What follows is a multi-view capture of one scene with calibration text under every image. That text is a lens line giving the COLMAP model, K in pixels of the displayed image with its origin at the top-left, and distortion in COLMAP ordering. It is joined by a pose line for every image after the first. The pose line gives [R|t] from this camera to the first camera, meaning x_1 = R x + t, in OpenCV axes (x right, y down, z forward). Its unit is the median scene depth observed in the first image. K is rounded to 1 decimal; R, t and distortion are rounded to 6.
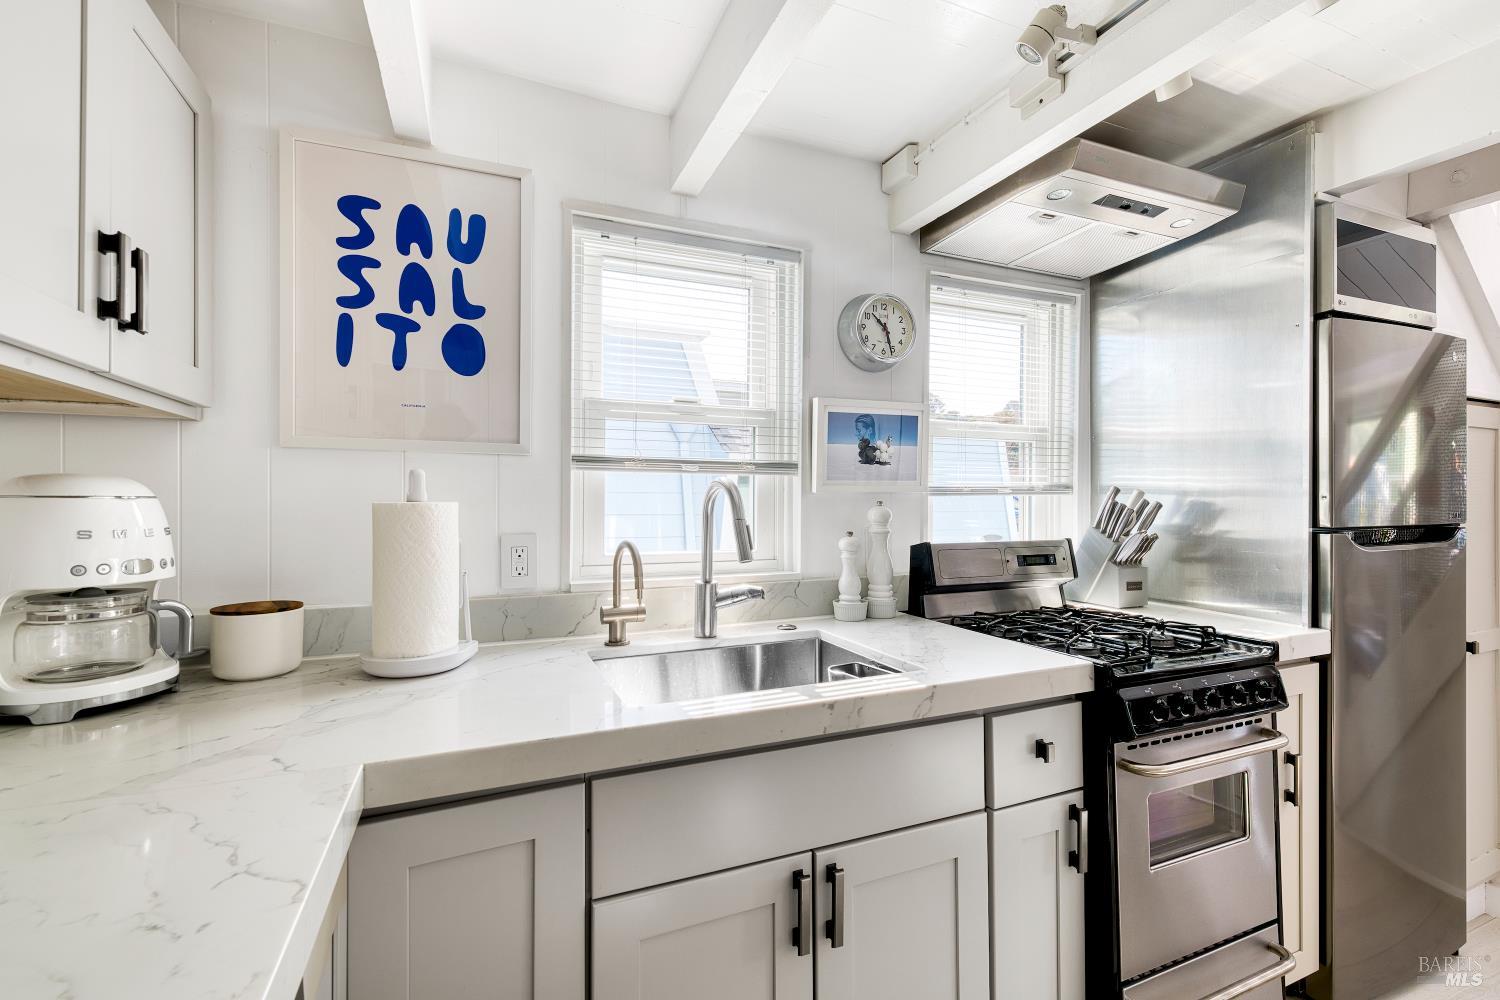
lens RADIAL K [[672.1, 0, 856.1], [0, 672.1, 486.4], [0, 0, 1]] dist [0.007038, -0.002273]
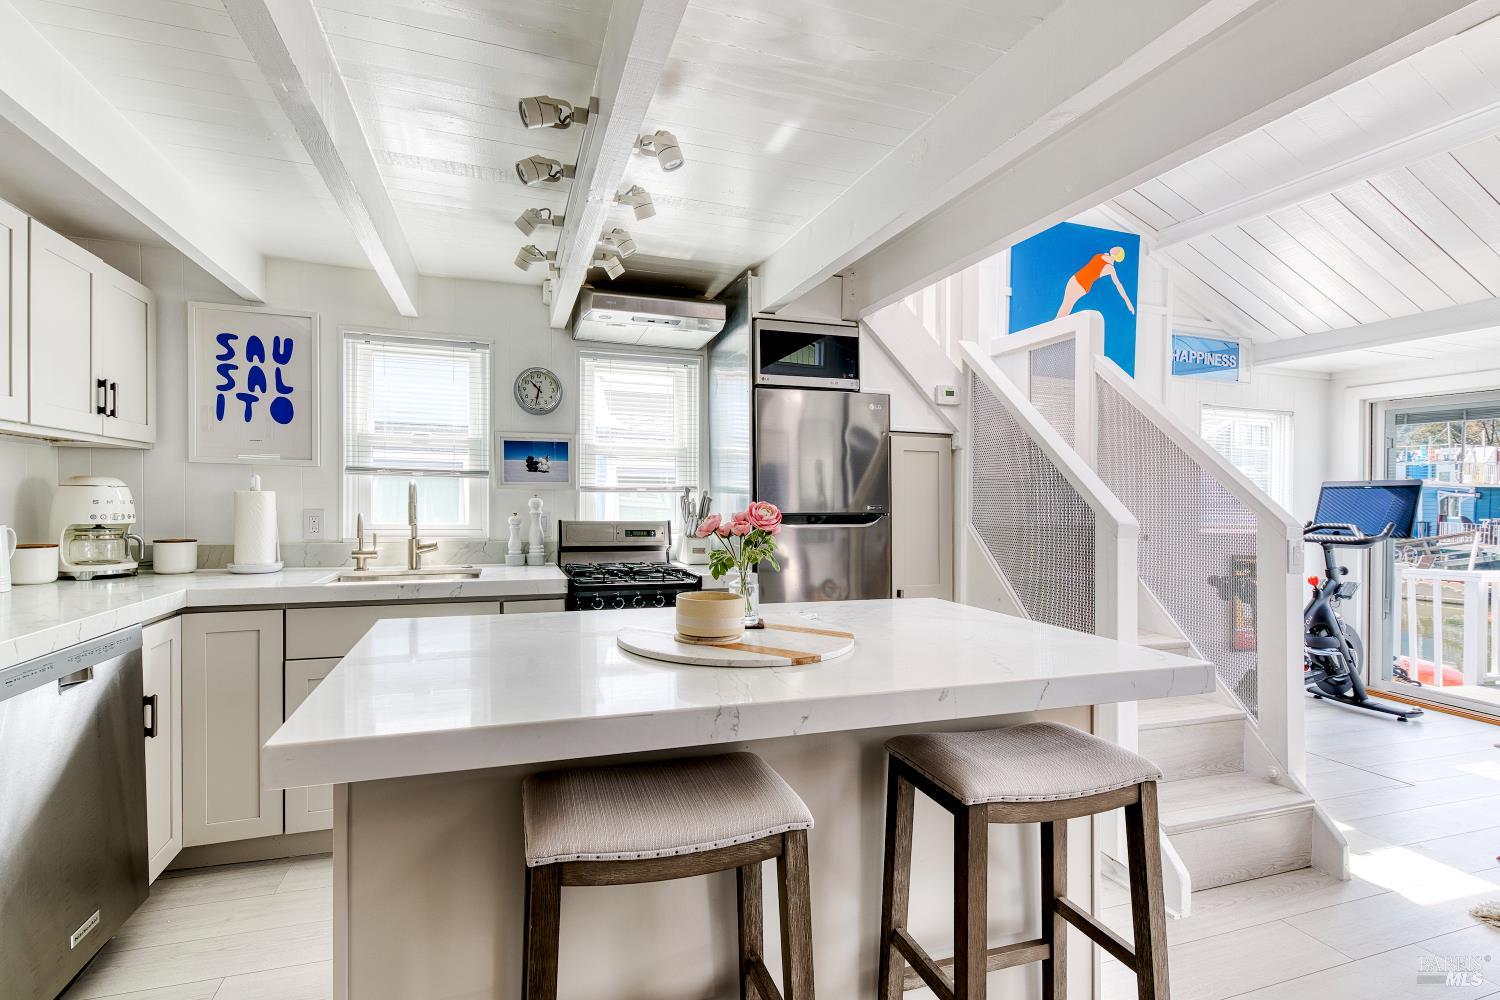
lens RADIAL K [[672.1, 0, 750.4], [0, 672.1, 499.1], [0, 0, 1]] dist [0.007038, -0.002273]
pose [[0.993064, 0.011654, -0.116997, 0.959549], [-0.009969, 0.999838, 0.014976, 0.003312], [0.117153, -0.013706, 0.993019, -0.733806]]
